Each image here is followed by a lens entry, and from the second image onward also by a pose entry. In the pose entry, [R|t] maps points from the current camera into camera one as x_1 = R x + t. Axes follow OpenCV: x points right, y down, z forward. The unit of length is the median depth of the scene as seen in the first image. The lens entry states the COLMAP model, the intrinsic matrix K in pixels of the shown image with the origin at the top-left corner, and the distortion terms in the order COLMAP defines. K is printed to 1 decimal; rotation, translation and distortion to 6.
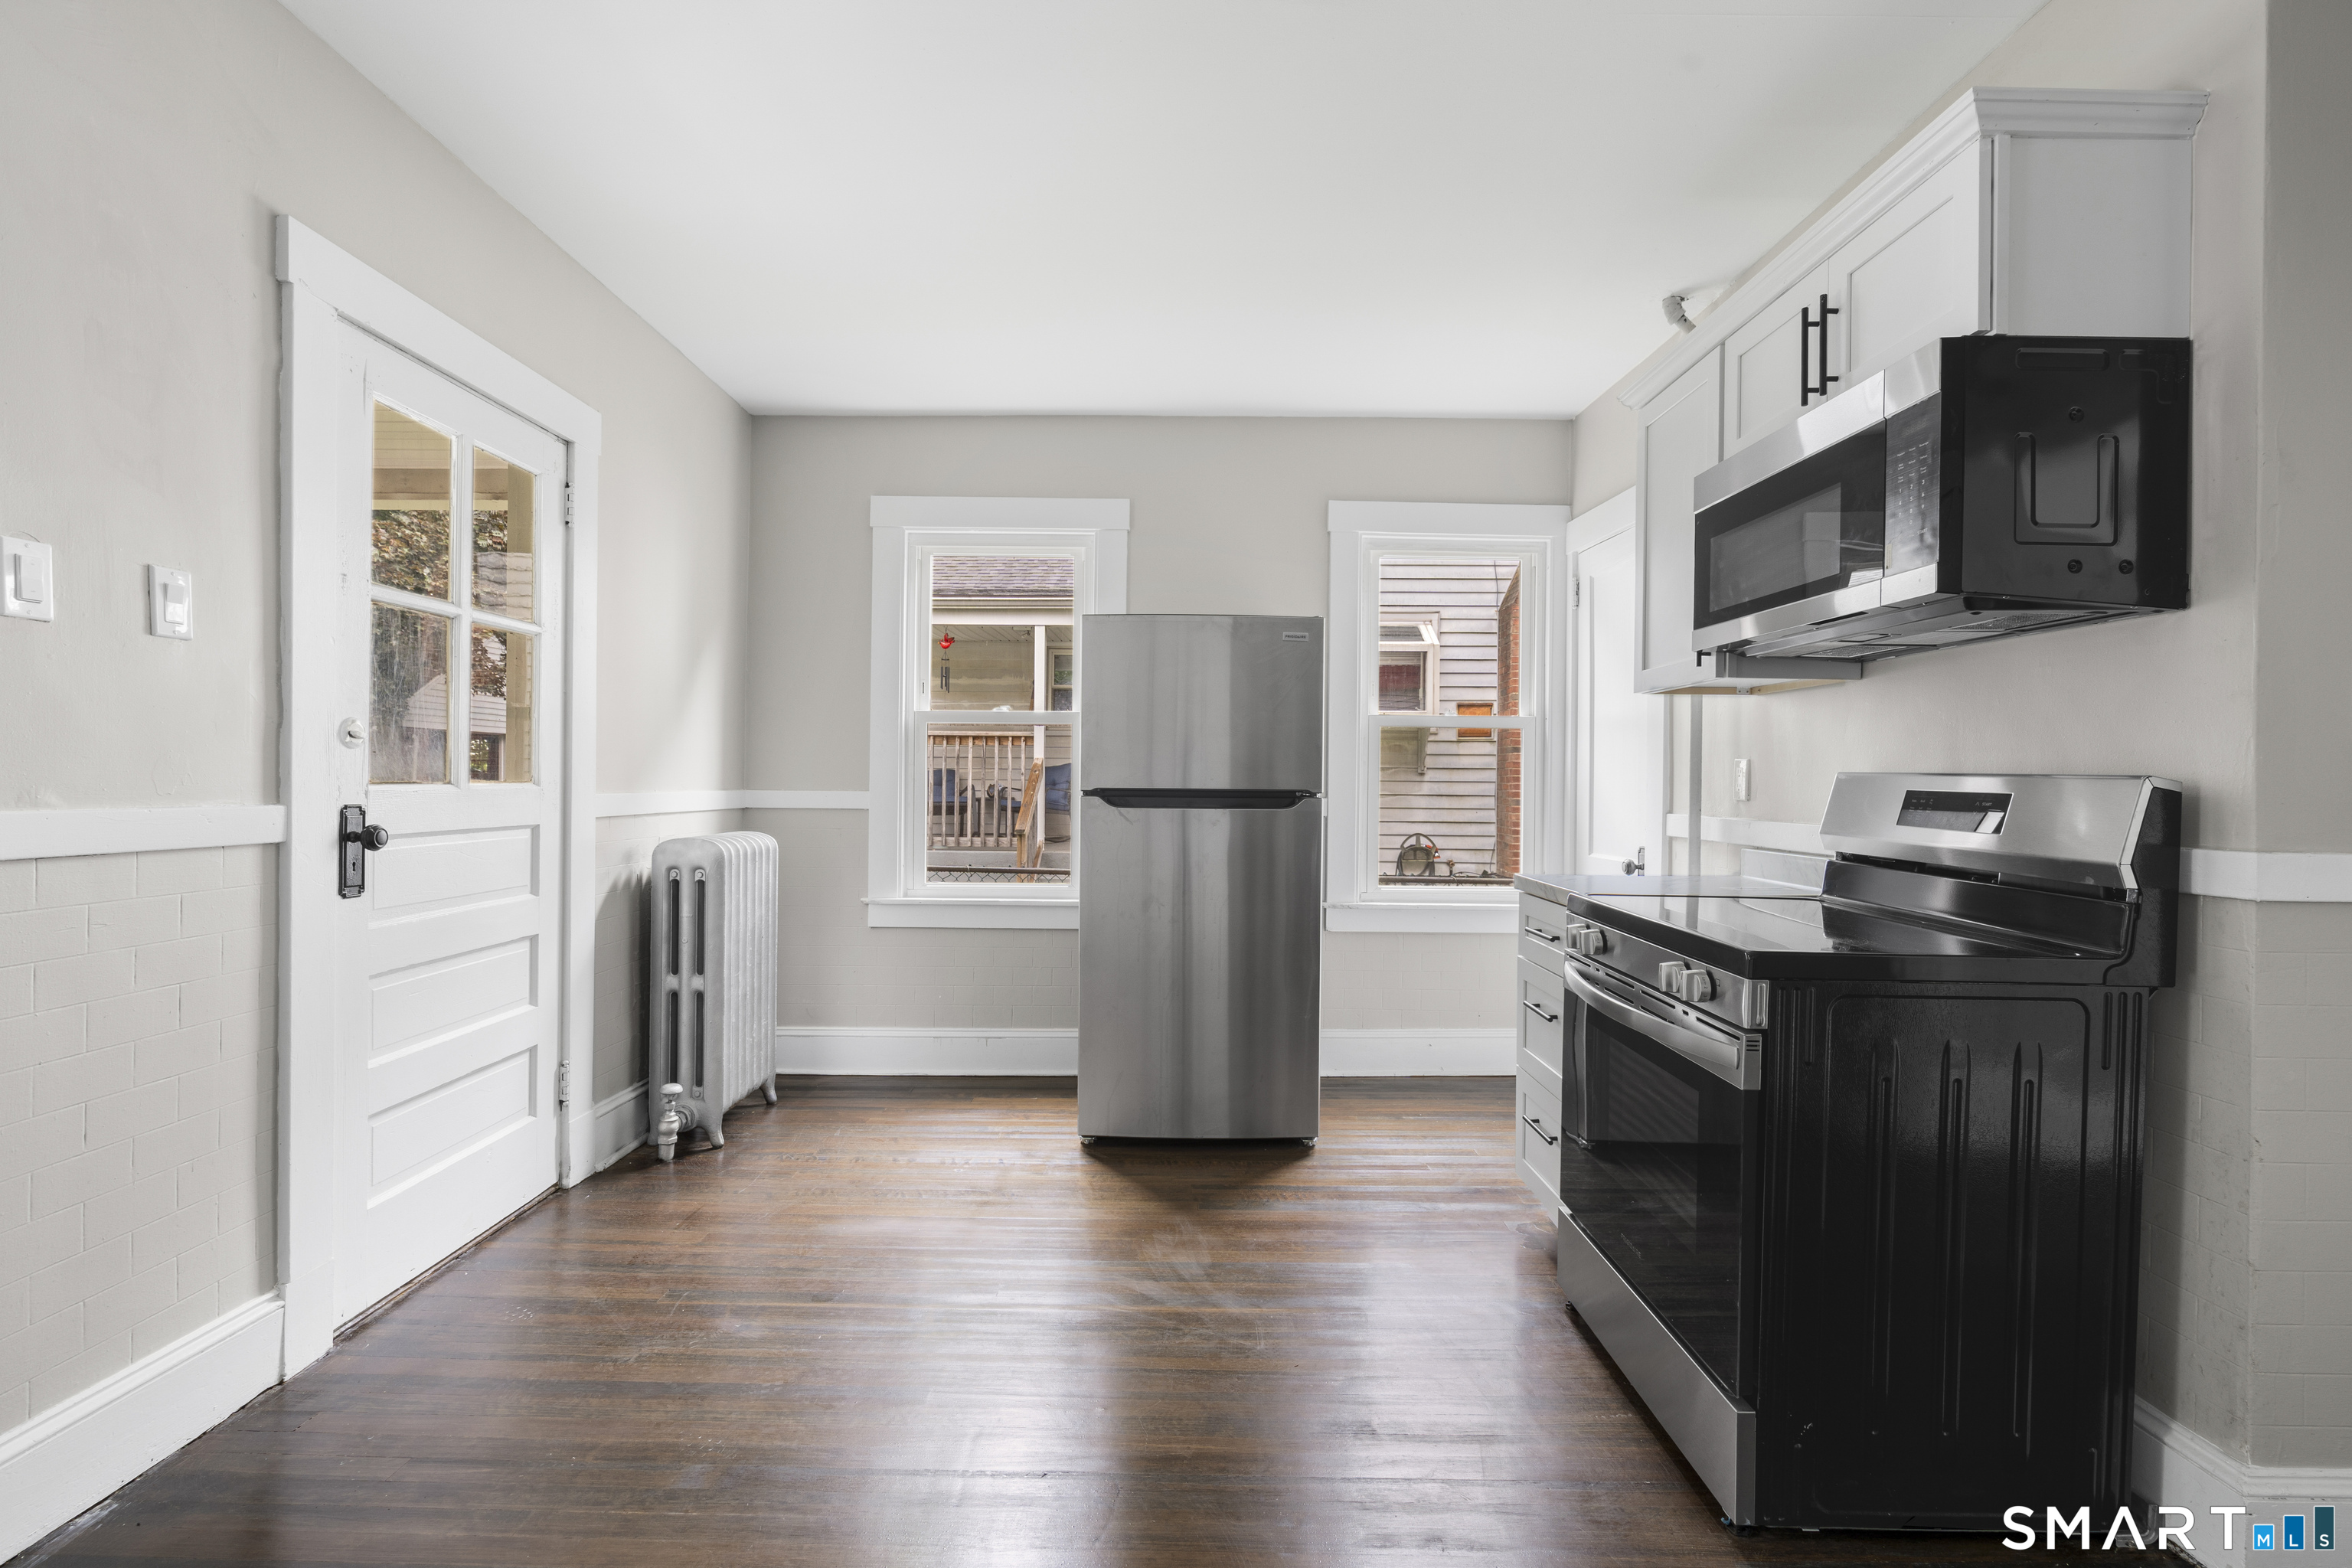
lens RADIAL K [[1061.6, 0, 1169.1], [0, 1061.6, 783.7], [0, 0, 1]] dist [-0.008479, 0.002223]
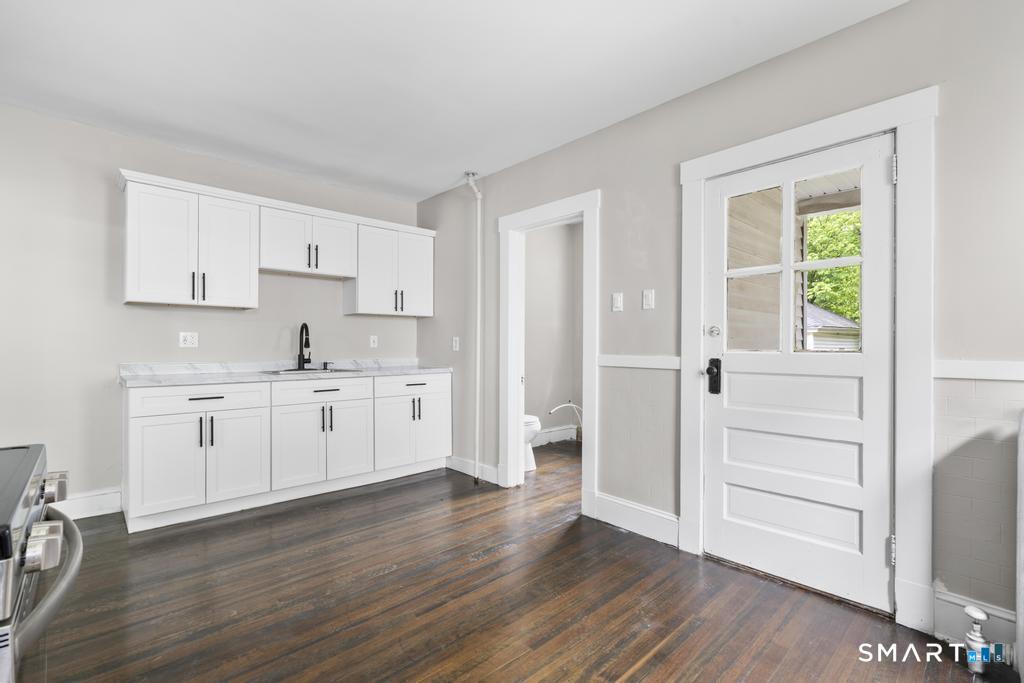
lens RADIAL K [[462.2, 0, 513.2], [0, 462.2, 343.9], [0, 0, 1]] dist [-0.008479, 0.002223]
pose [[-0.730837, -0.017531, -0.682326, 0.335623], [-0.014103, 0.999845, -0.010583, 0.002616], [0.682406, 0.001889, -0.730971, 1.319240]]
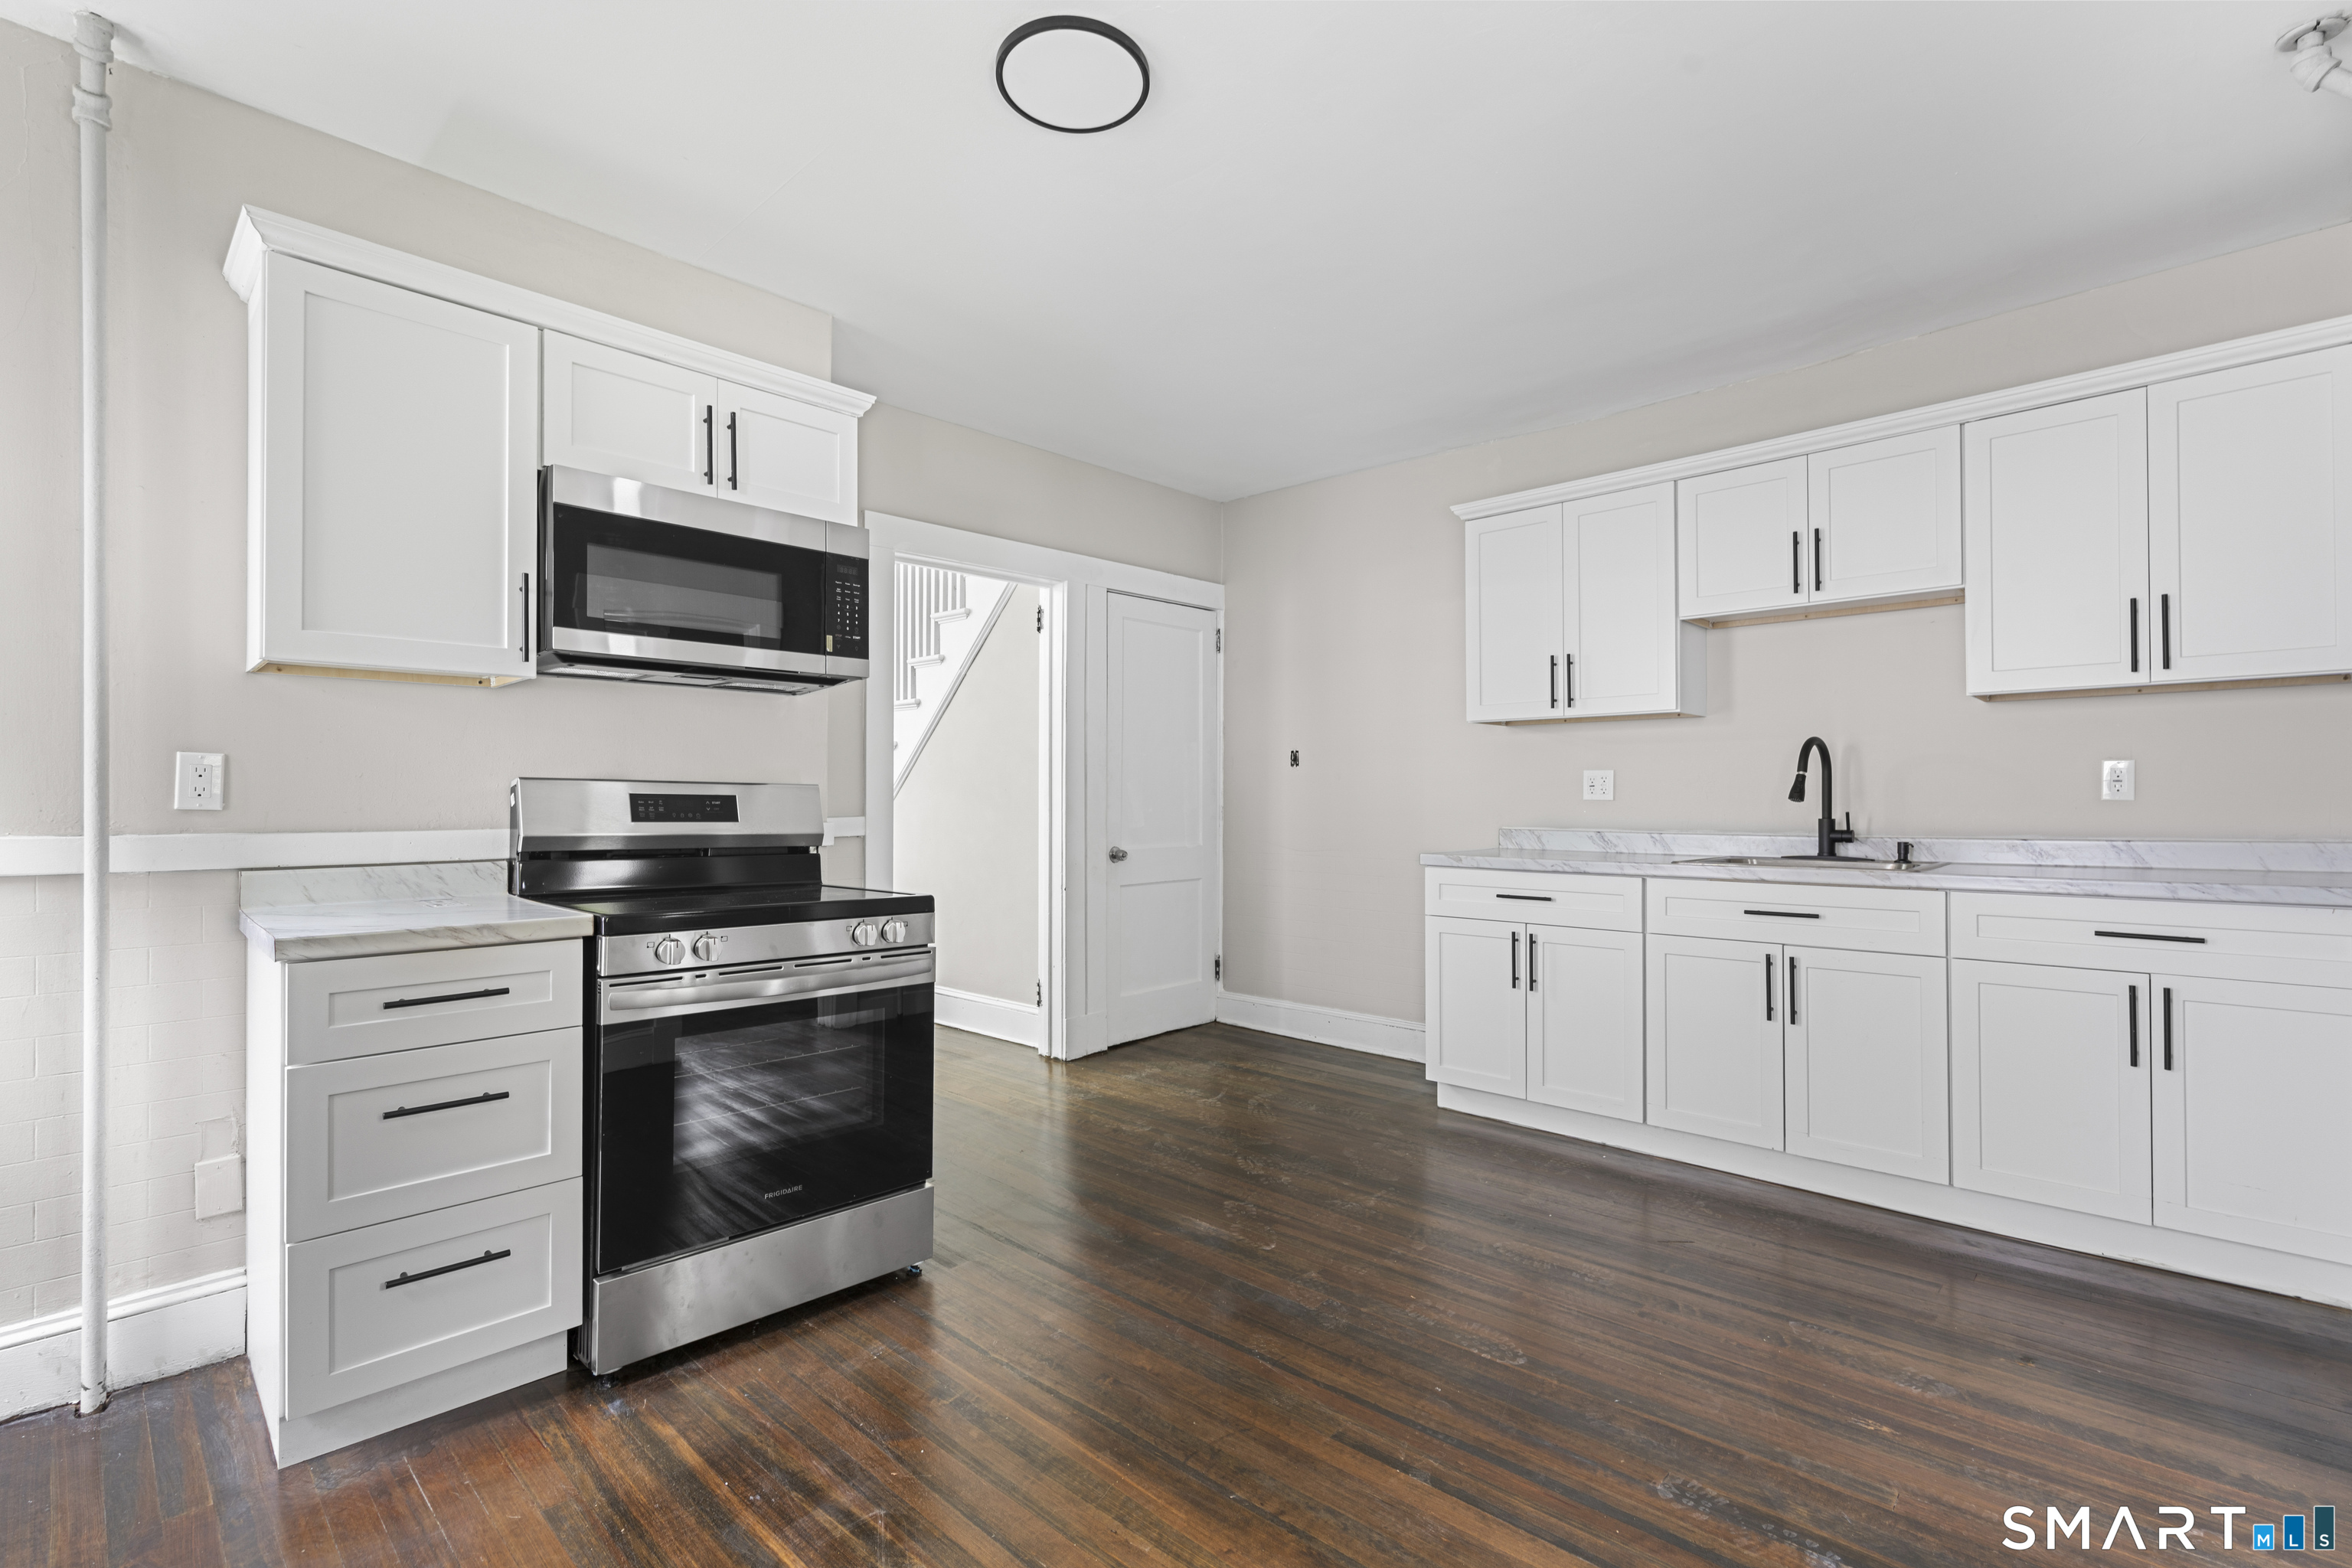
lens RADIAL K [[1061.6, 0, 1187.1], [0, 1061.6, 793.2], [0, 0, 1]] dist [-0.008479, 0.002223]
pose [[-0.726907, -0.007650, 0.686693, -0.548985], [-0.005086, 0.999971, 0.005756, -0.004500], [-0.686717, 0.000692, -0.726924, 1.256863]]
